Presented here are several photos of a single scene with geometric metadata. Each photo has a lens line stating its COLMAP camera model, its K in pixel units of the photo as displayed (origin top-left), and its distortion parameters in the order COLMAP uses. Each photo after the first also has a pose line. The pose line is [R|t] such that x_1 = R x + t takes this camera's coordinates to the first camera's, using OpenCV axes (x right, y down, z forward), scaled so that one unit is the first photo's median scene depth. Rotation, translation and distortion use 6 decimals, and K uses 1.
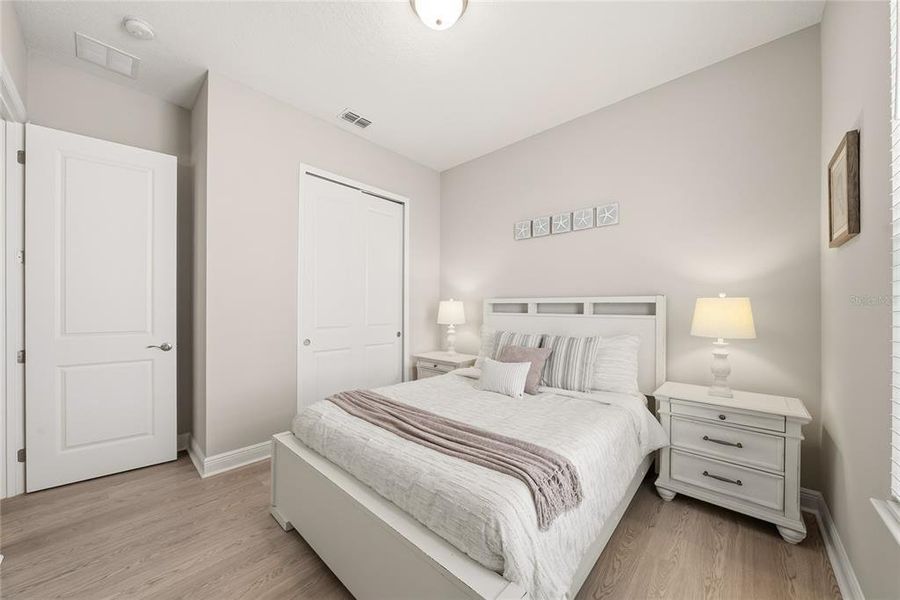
lens RADIAL K [[327.6, 0, 446.2], [0, 327.6, 299.1], [0, 0, 1]] dist [0.000042, -0.000120]
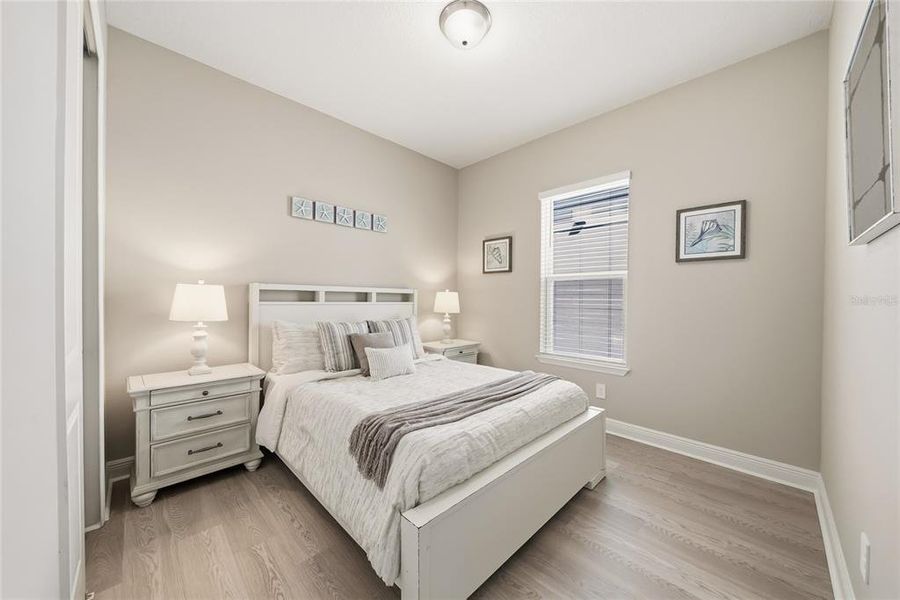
lens RADIAL K [[319.3, 0, 454.2], [0, 319.3, 302.7], [0, 0, 1]] dist [-0.005290, -0.000089]
pose [[0.028410, -0.021427, 0.999367, -0.665185], [-0.039525, 0.998964, 0.022542, 0.010469], [-0.998815, -0.040140, 0.027534, 0.583876]]
